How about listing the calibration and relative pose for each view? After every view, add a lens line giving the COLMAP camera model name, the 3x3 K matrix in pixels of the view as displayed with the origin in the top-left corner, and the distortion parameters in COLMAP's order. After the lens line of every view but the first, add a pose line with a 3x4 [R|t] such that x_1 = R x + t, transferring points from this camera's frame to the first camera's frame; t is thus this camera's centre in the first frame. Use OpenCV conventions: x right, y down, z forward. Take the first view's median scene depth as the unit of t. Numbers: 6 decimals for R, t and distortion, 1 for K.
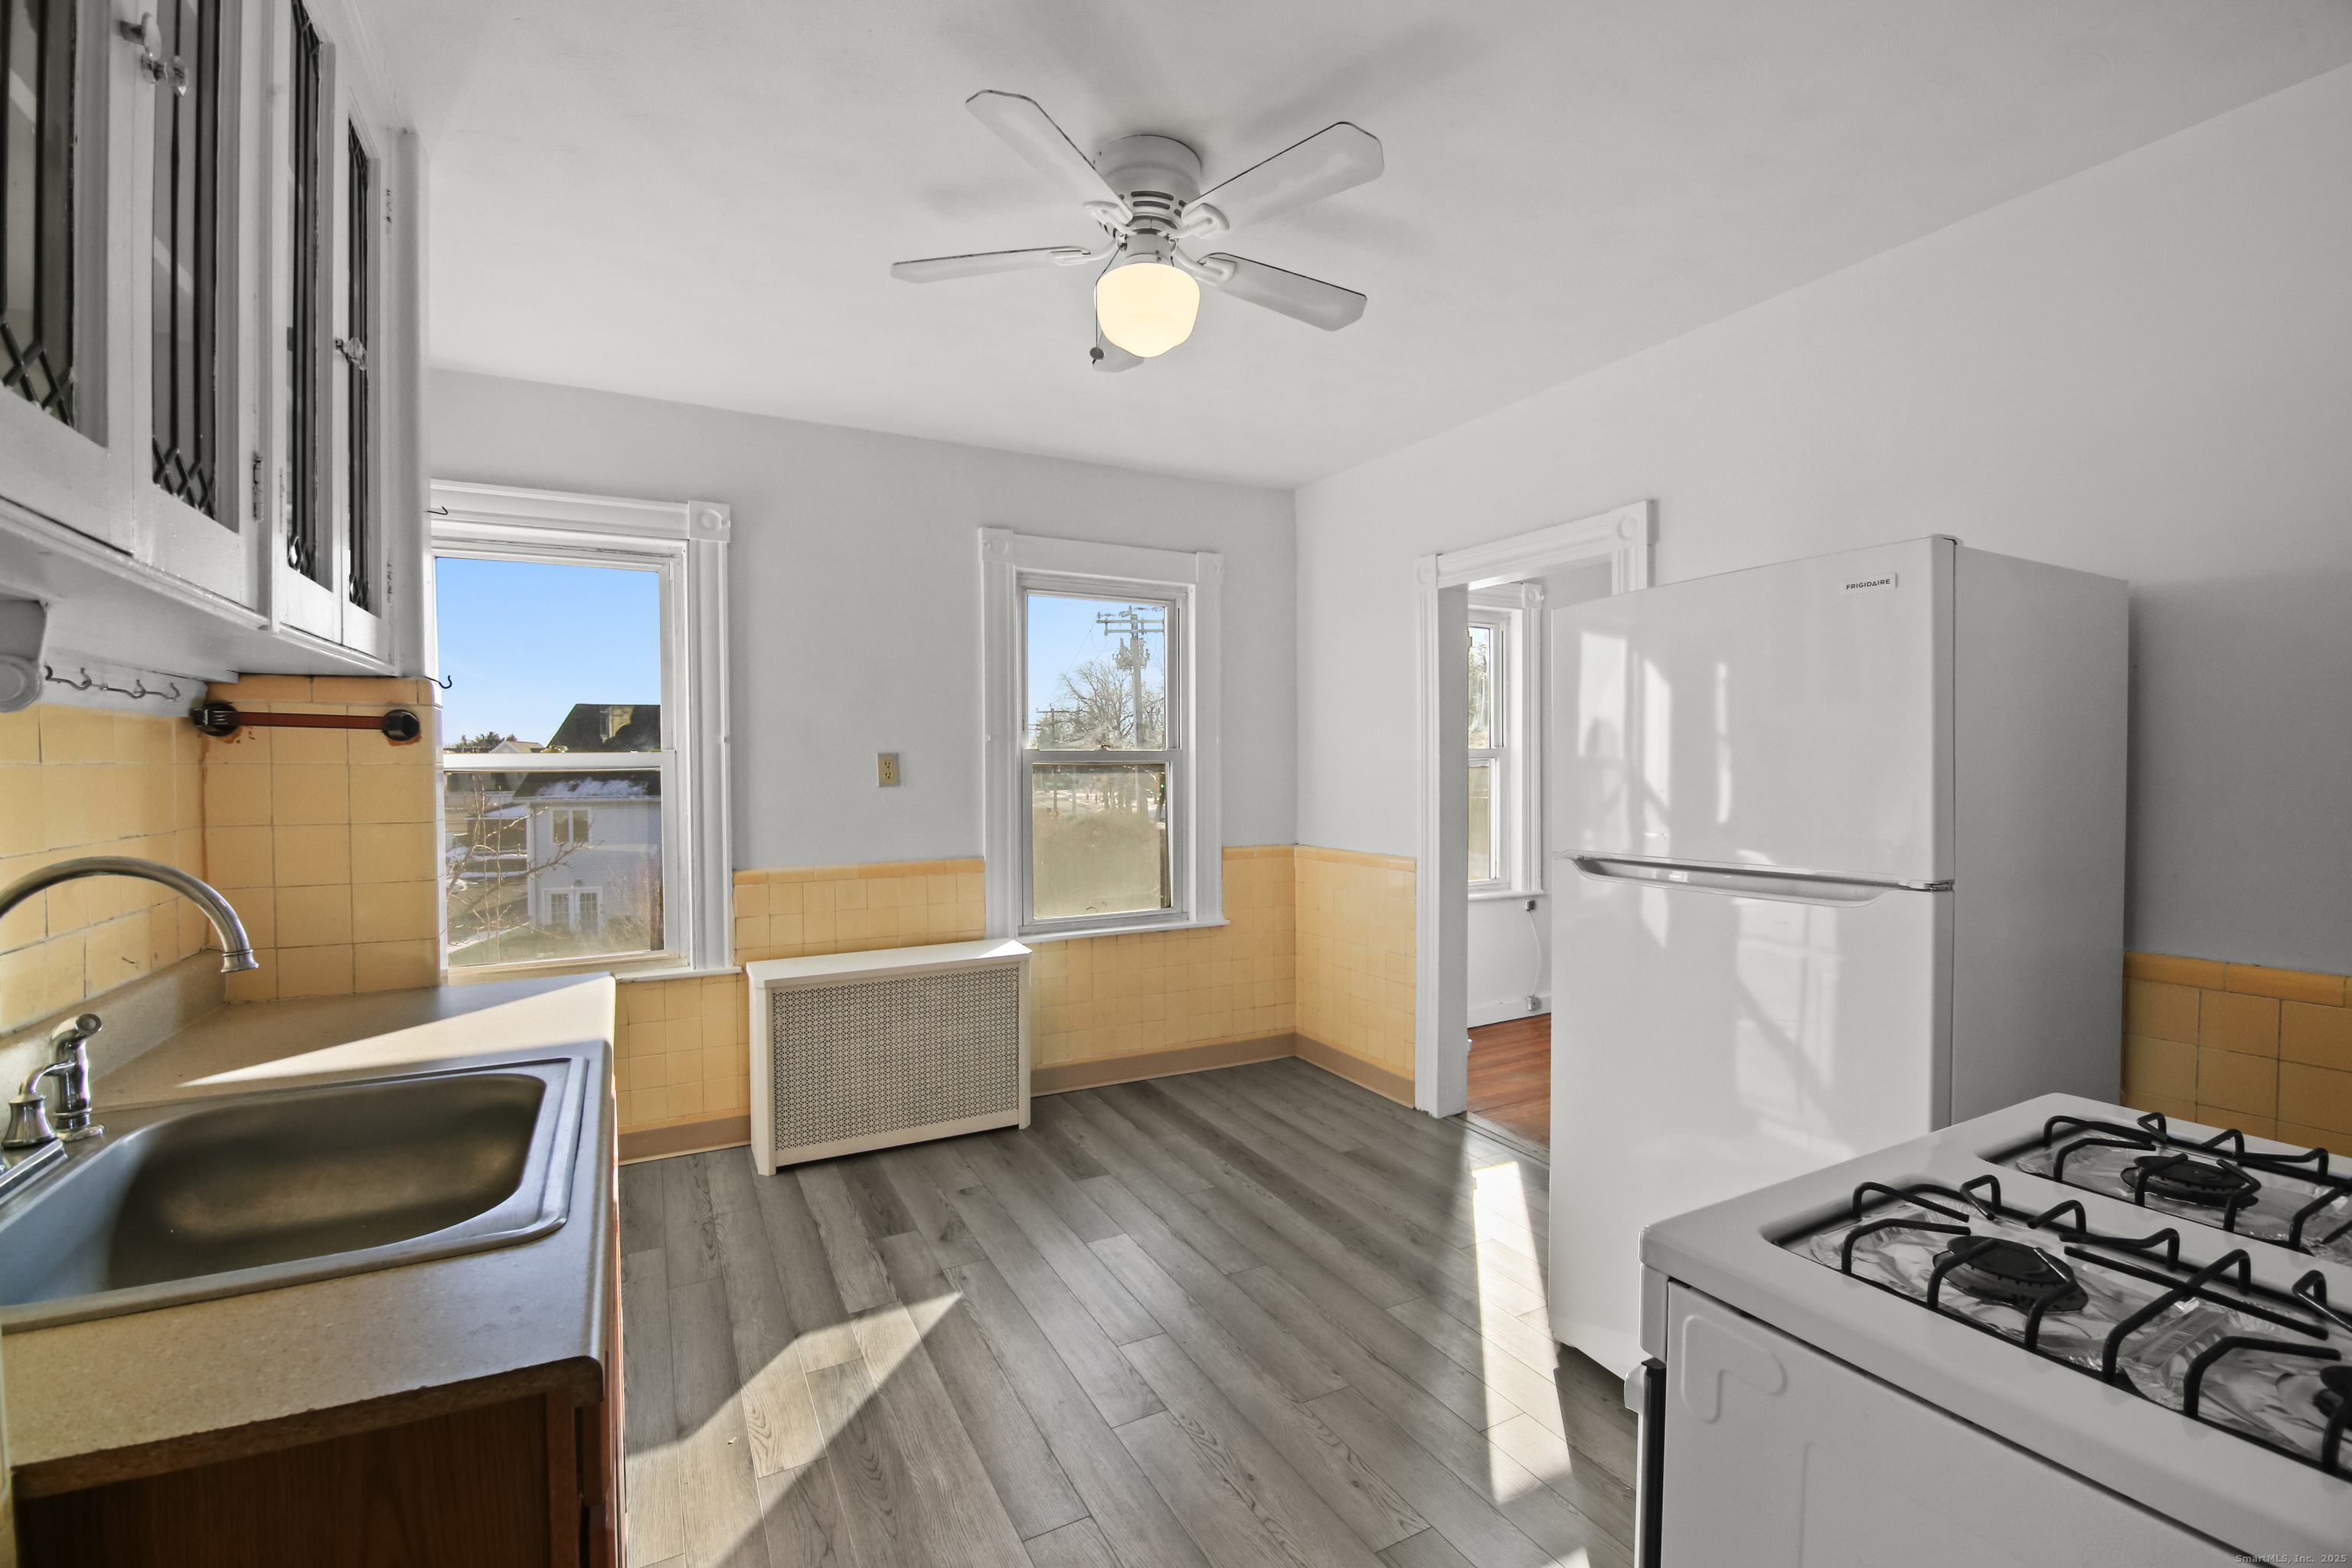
lens RADIAL K [[1004.1, 0, 1178.5], [0, 1004.1, 771.1], [0, 0, 1]] dist [0.001516, -0.000089]
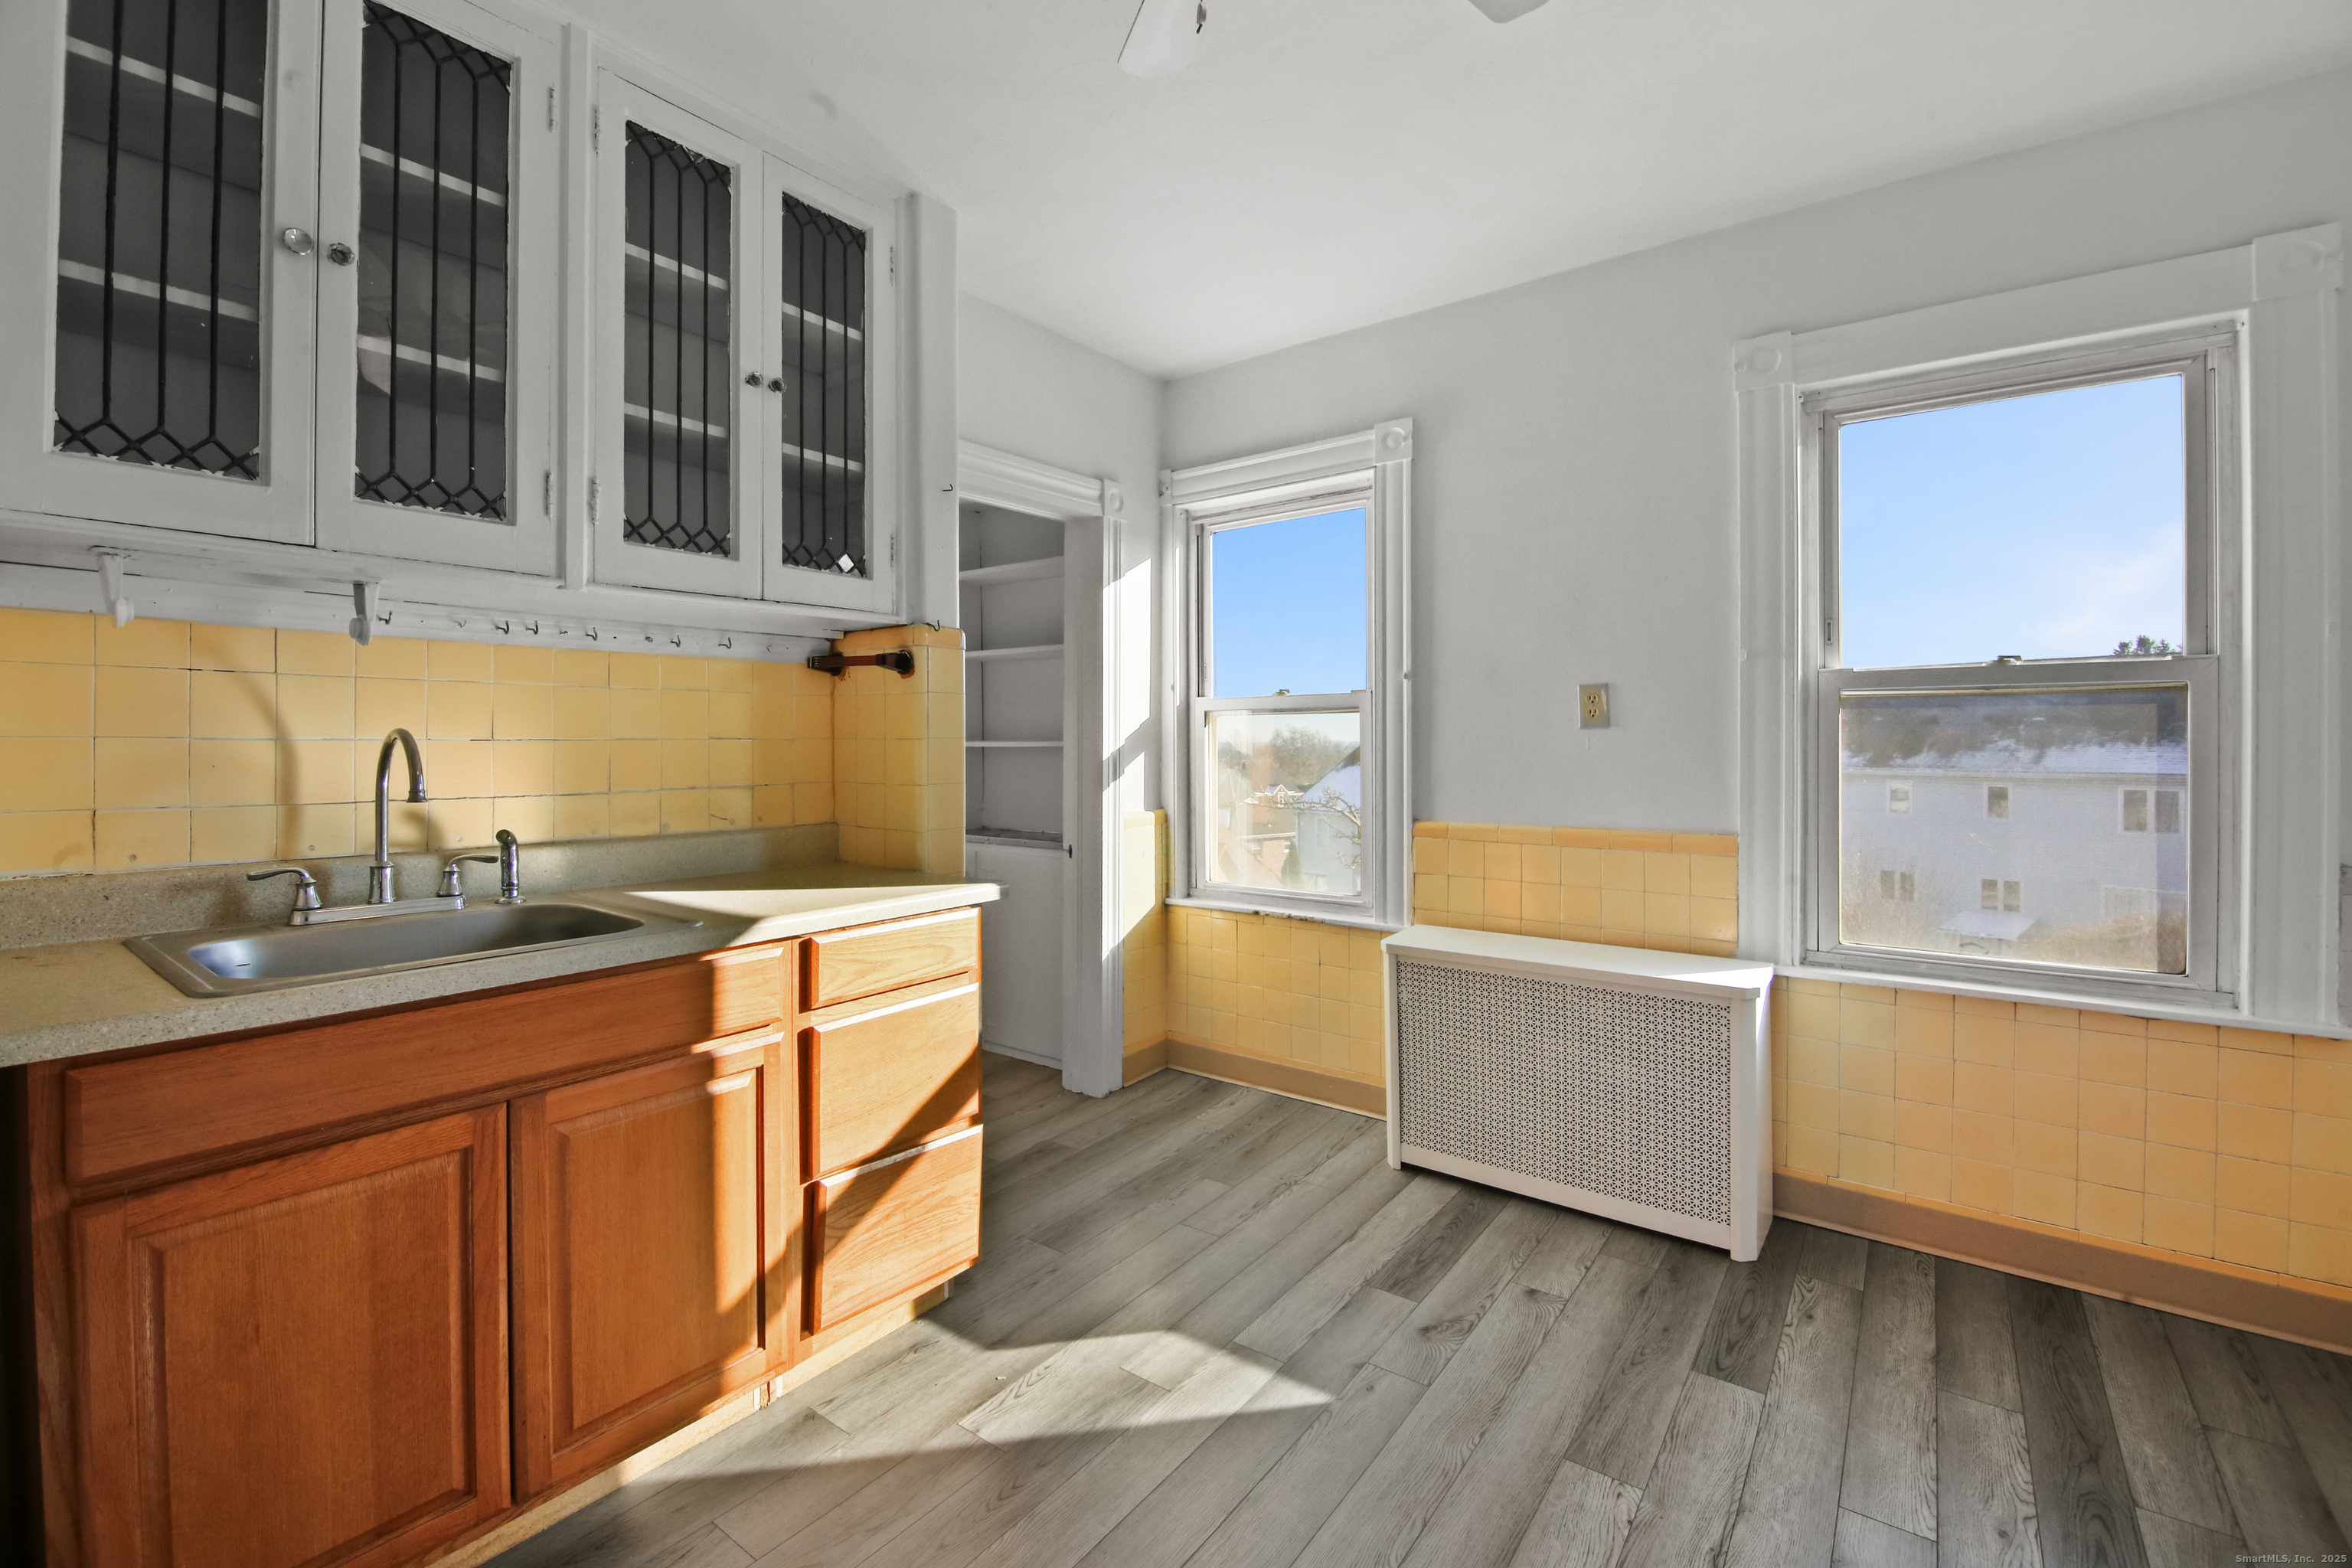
lens RADIAL K [[1017.8, 0, 1171.5], [0, 1017.8, 735.0], [0, 0, 1]] dist [-0.011881, -0.000492]
pose [[0.414334, -0.003172, -0.910119, 0.300598], [-0.005418, 0.999968, -0.005952, 0.029310], [0.910109, 0.007397, 0.414303, 0.429272]]
